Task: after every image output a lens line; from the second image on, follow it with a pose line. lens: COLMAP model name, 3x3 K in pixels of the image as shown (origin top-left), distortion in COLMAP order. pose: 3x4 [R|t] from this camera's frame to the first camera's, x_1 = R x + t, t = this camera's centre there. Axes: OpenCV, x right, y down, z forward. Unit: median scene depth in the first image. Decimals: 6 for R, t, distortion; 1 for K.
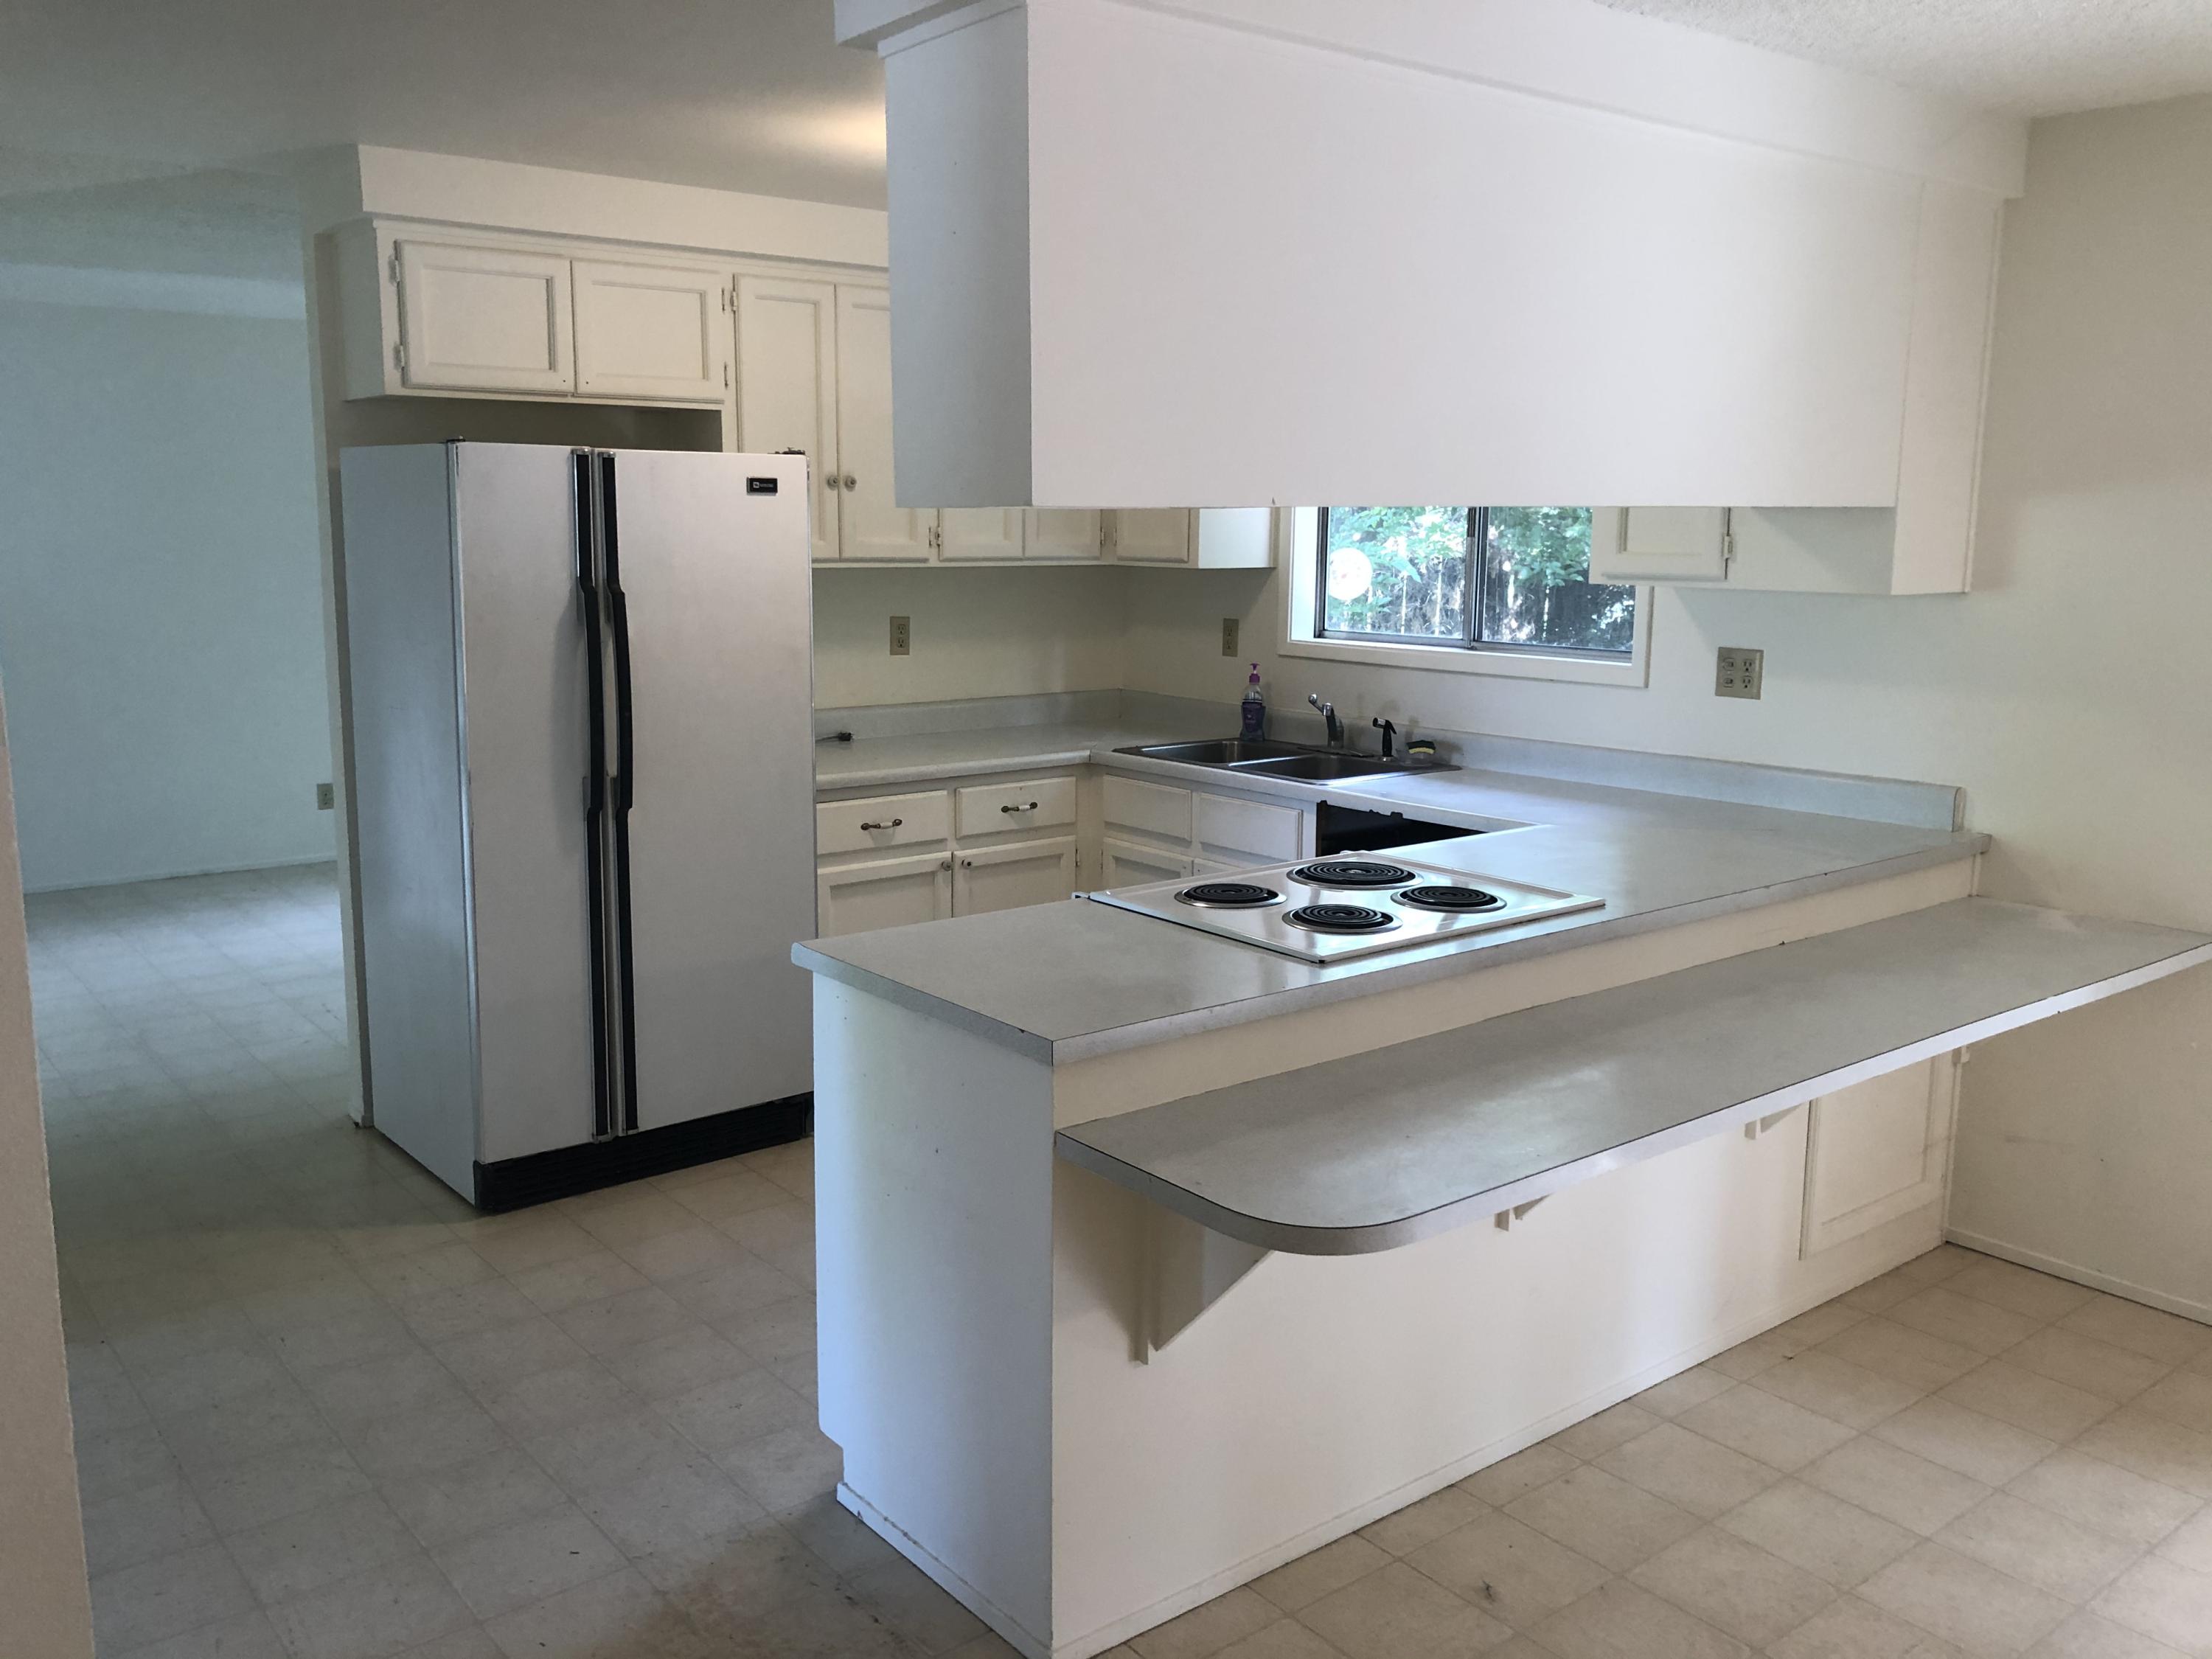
lens RADIAL K [[1803.5, 0, 1099.2], [0, 1803.5, 789.3], [0, 0, 1]] dist [0.062098, -0.092834]
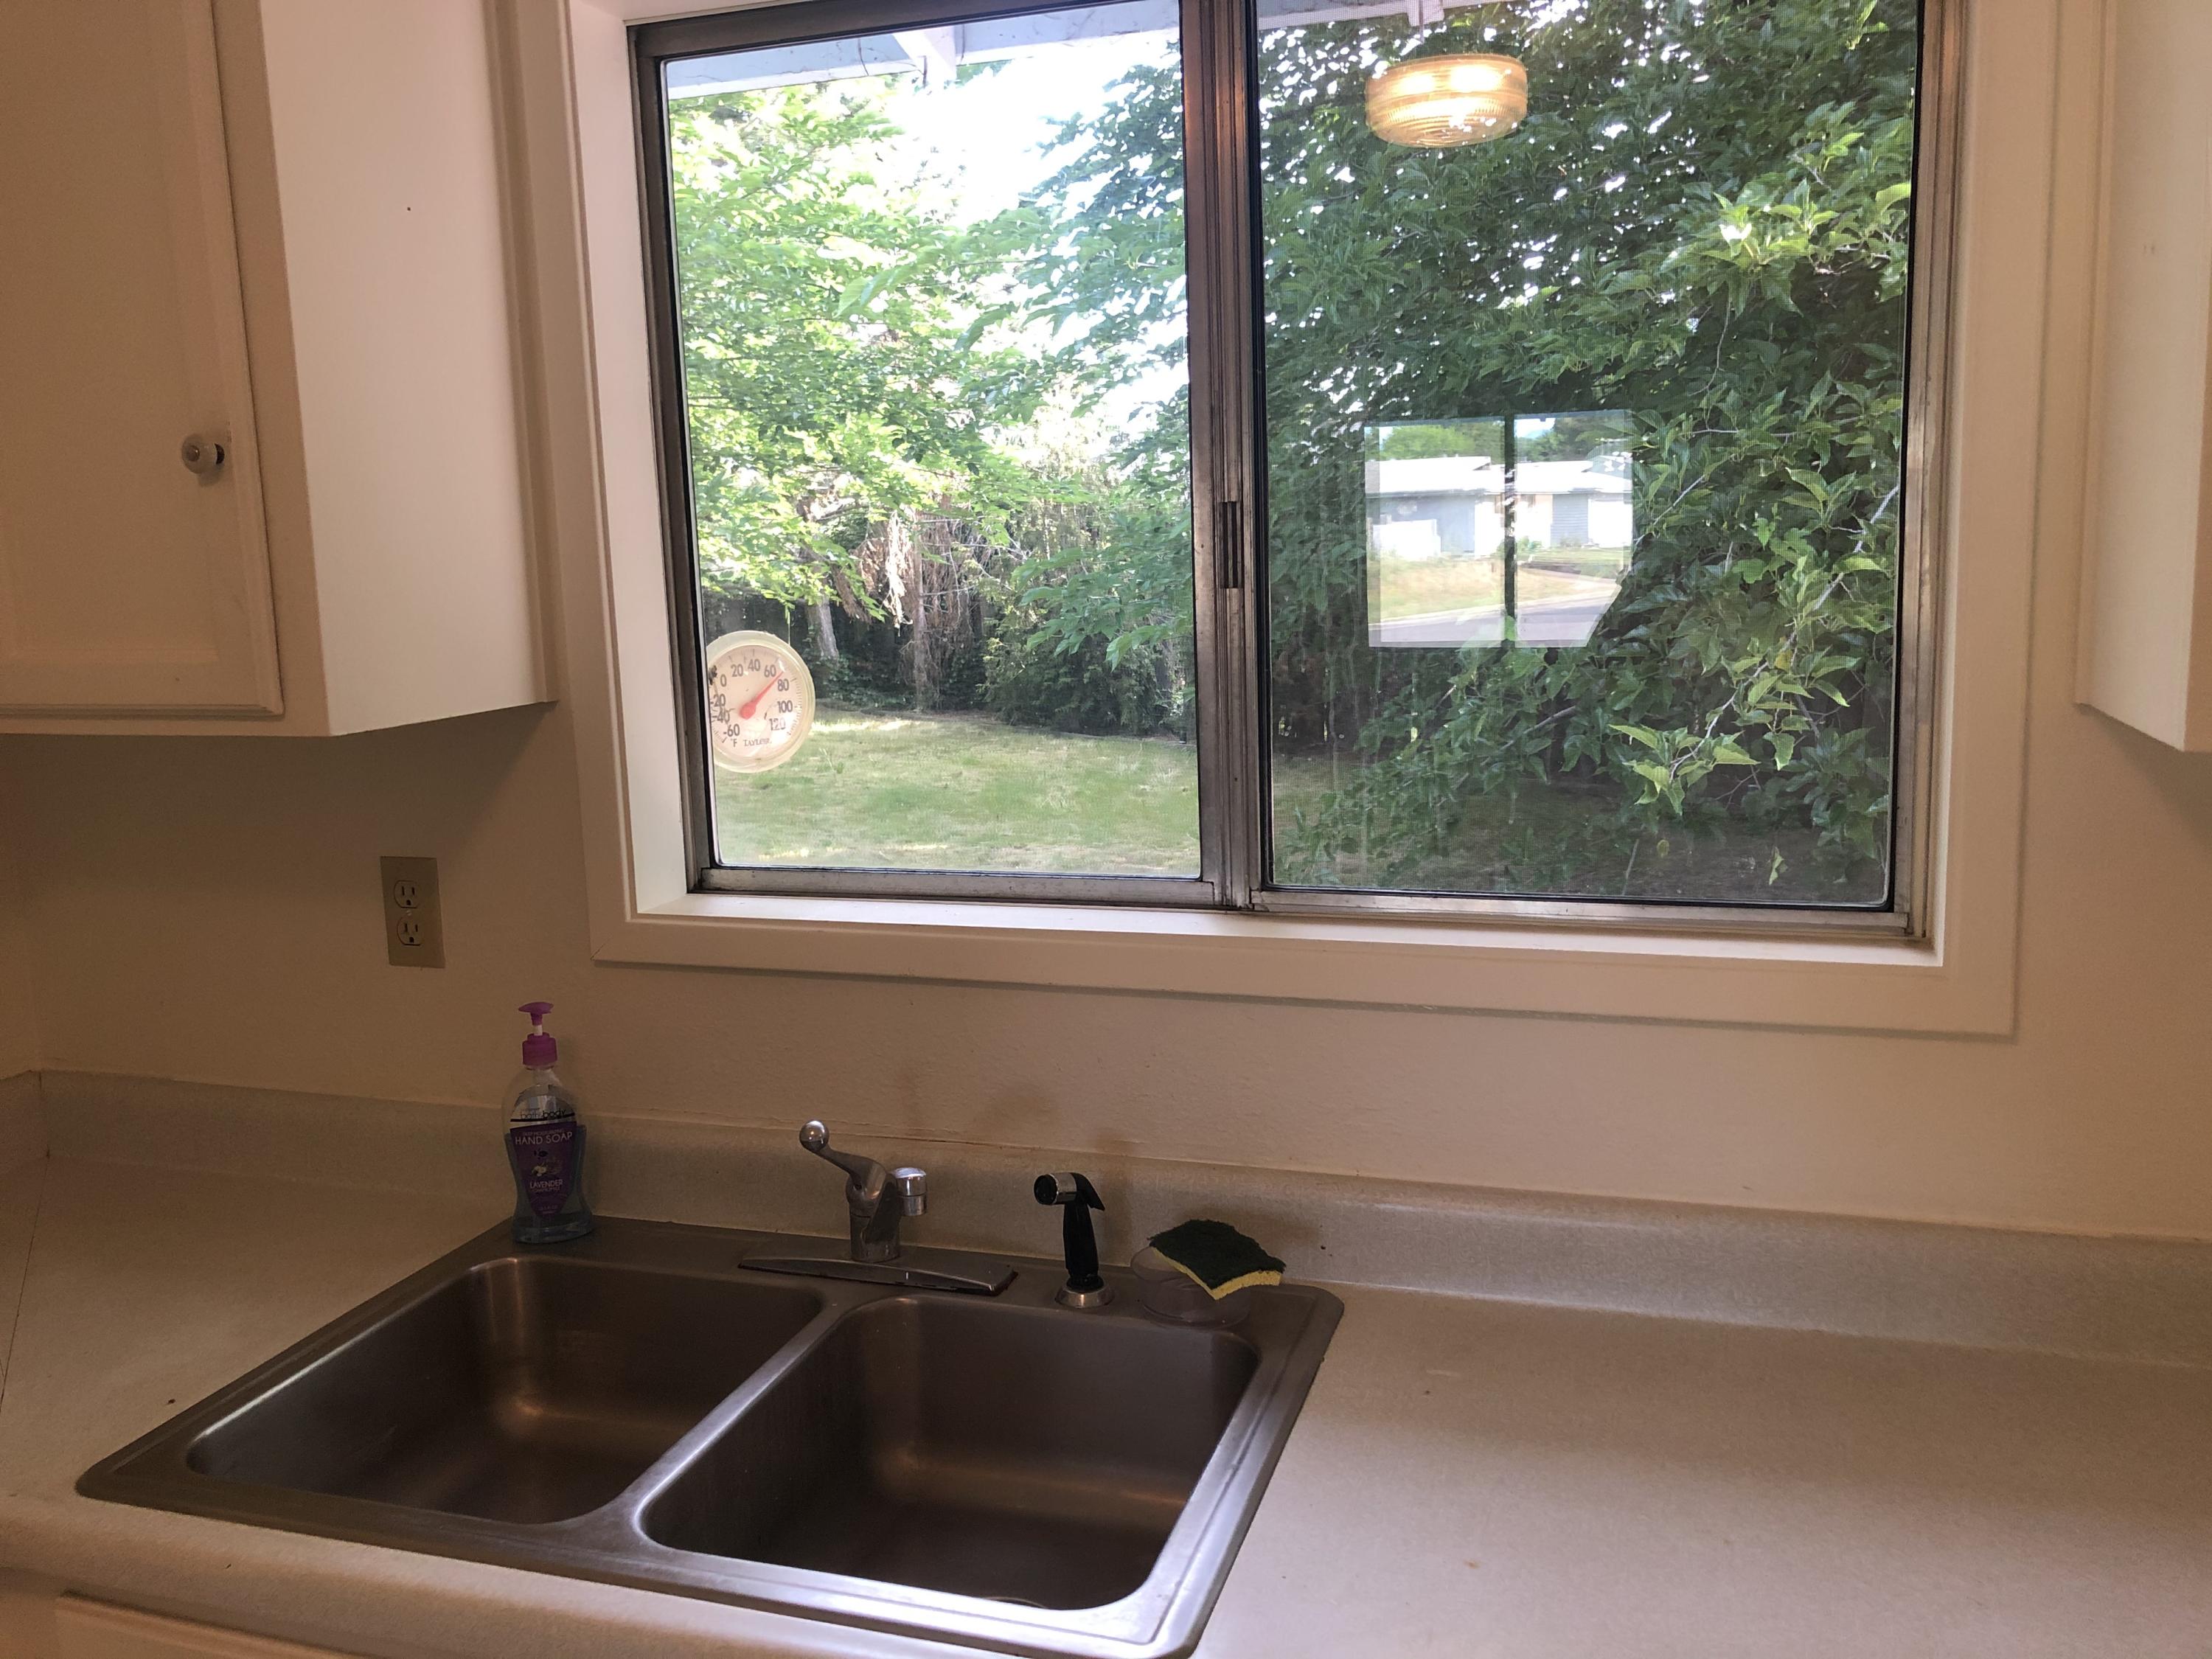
lens RADIAL K [[1803.5, 0, 1099.2], [0, 1803.5, 789.3], [0, 0, 1]] dist [0.062098, -0.092834]
pose [[0.836168, -0.115604, 0.536152, 0.001831], [0.122012, 0.992247, 0.023659, -0.131754], [-0.534730, 0.045634, 0.843790, 0.861083]]
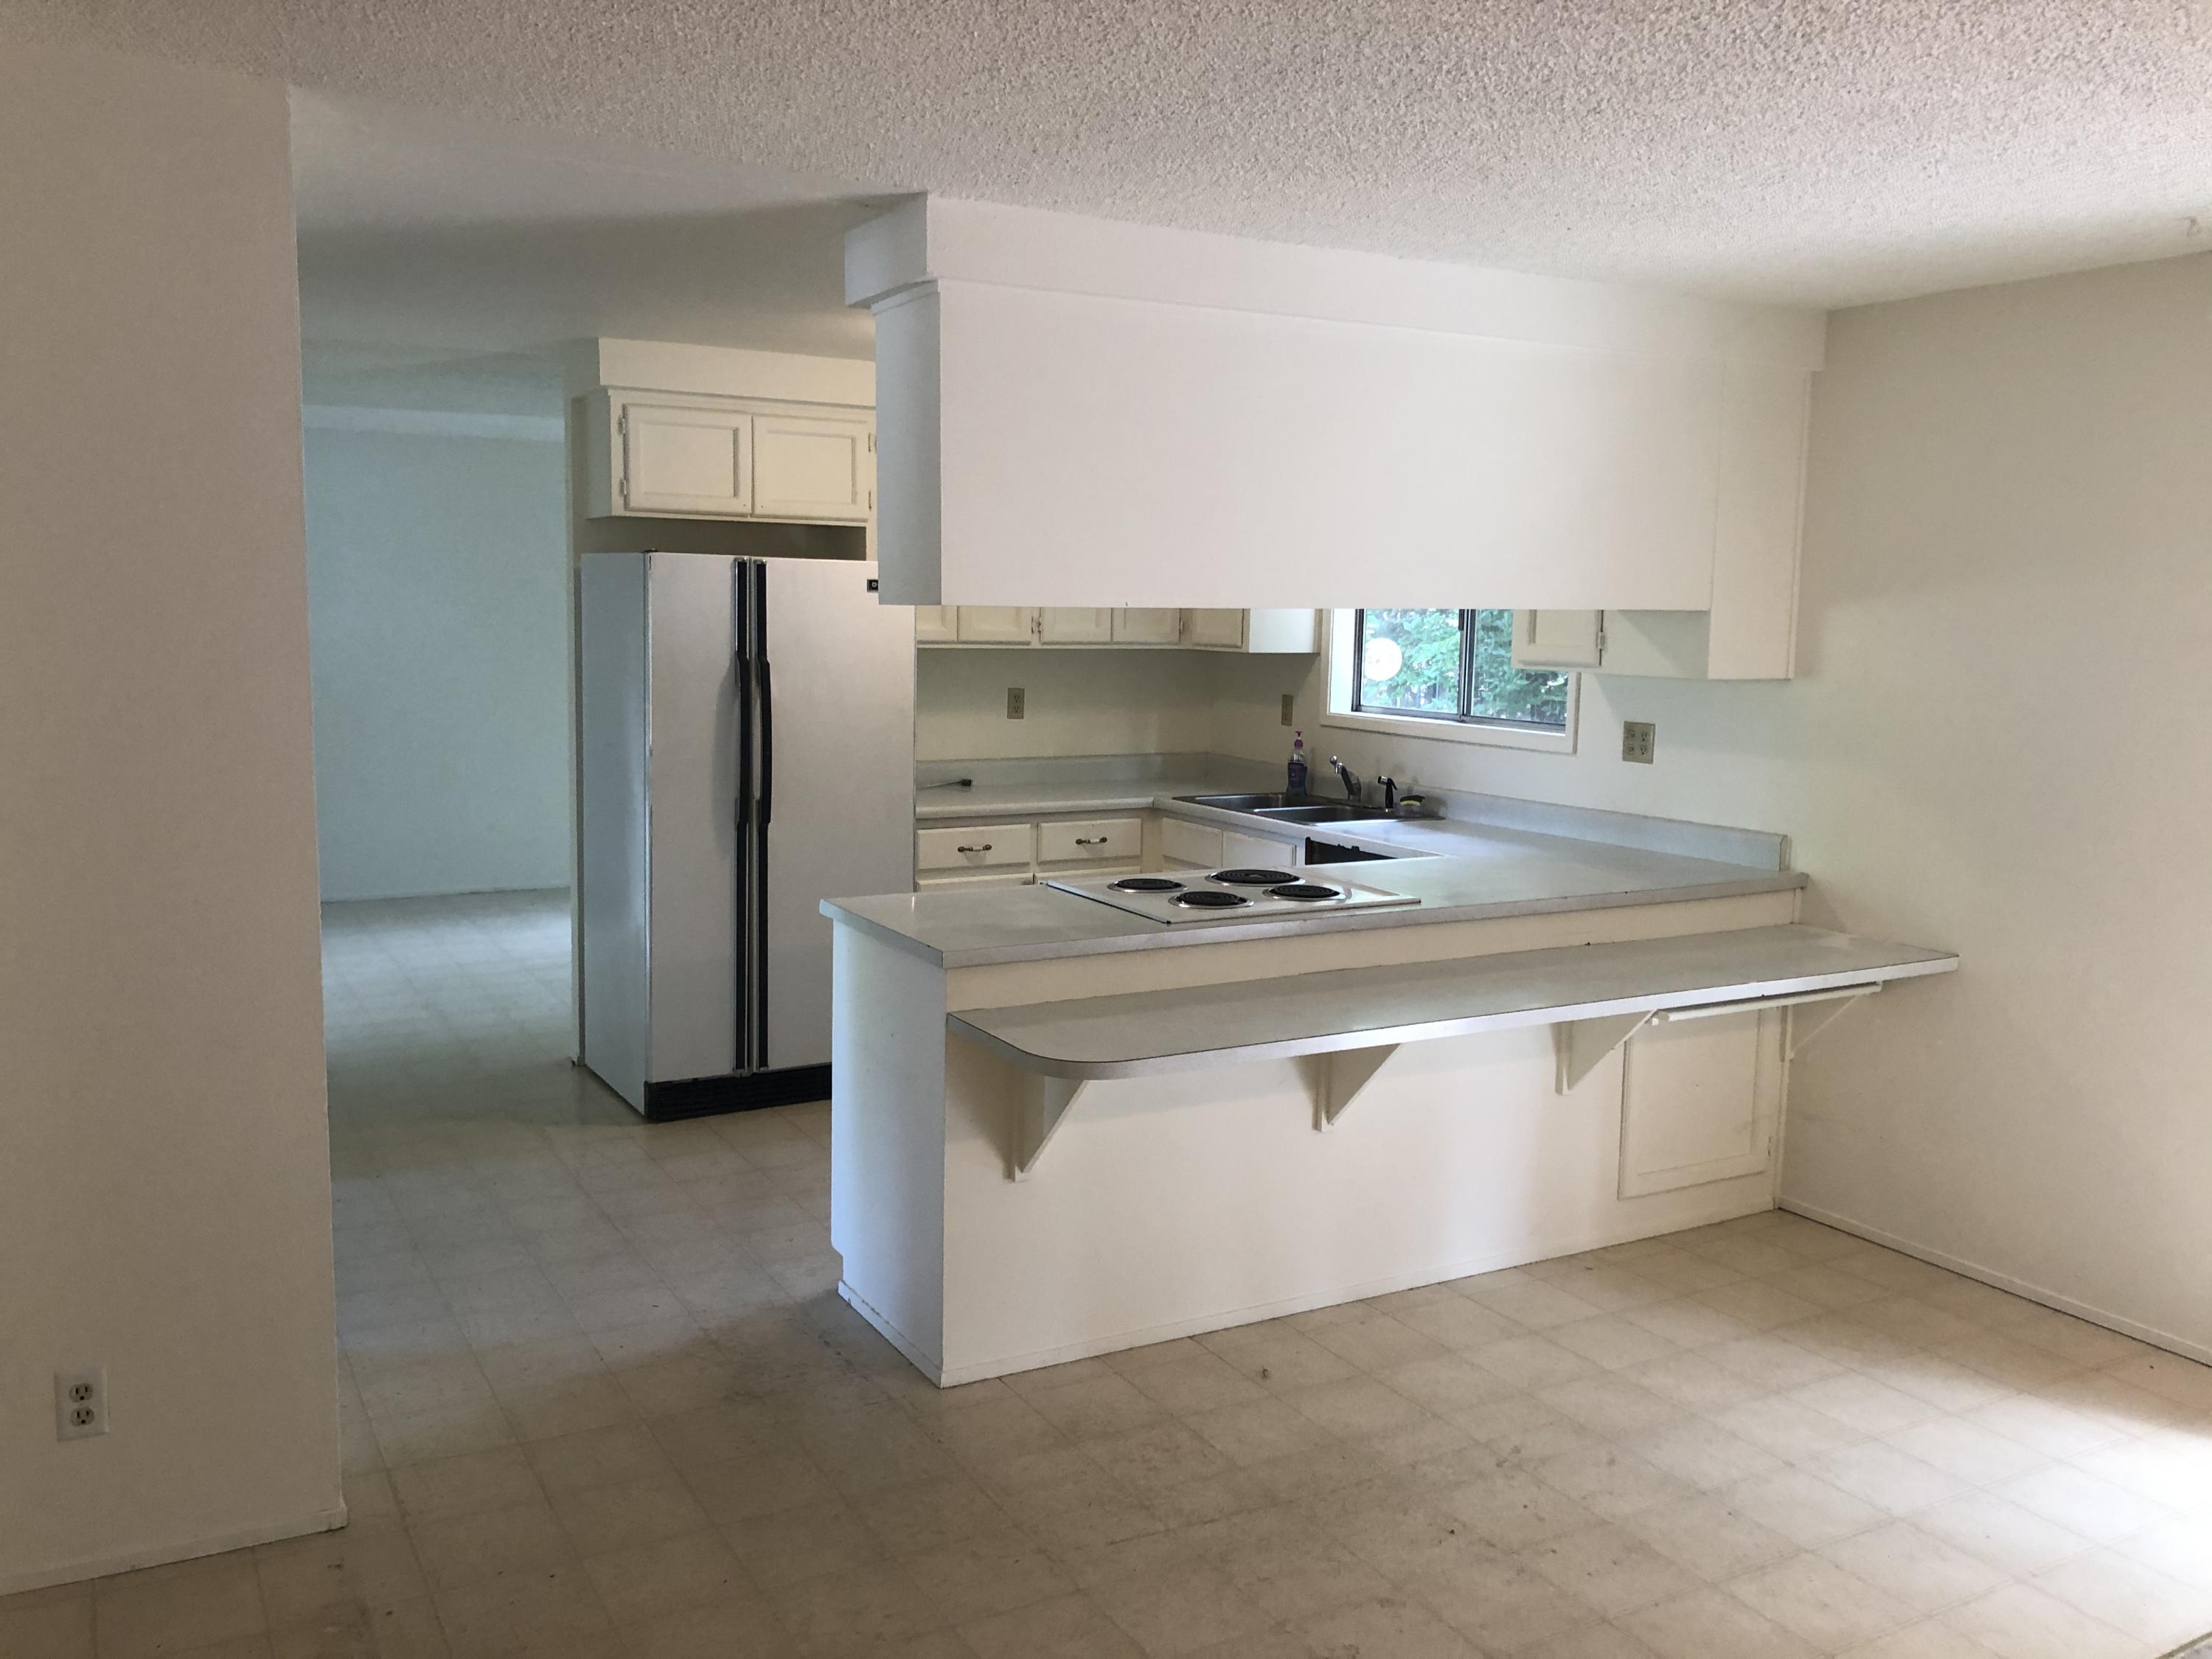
lens RADIAL K [[1795.4, 0, 1107.6], [0, 1795.4, 791.0], [0, 0, 1]] dist [0.146849, -0.384479]
pose [[0.987362, 0.026702, -0.156215, 0.190800], [-0.034003, 0.998442, -0.044251, 0.036068], [0.154790, 0.049003, 0.986731, -0.271808]]
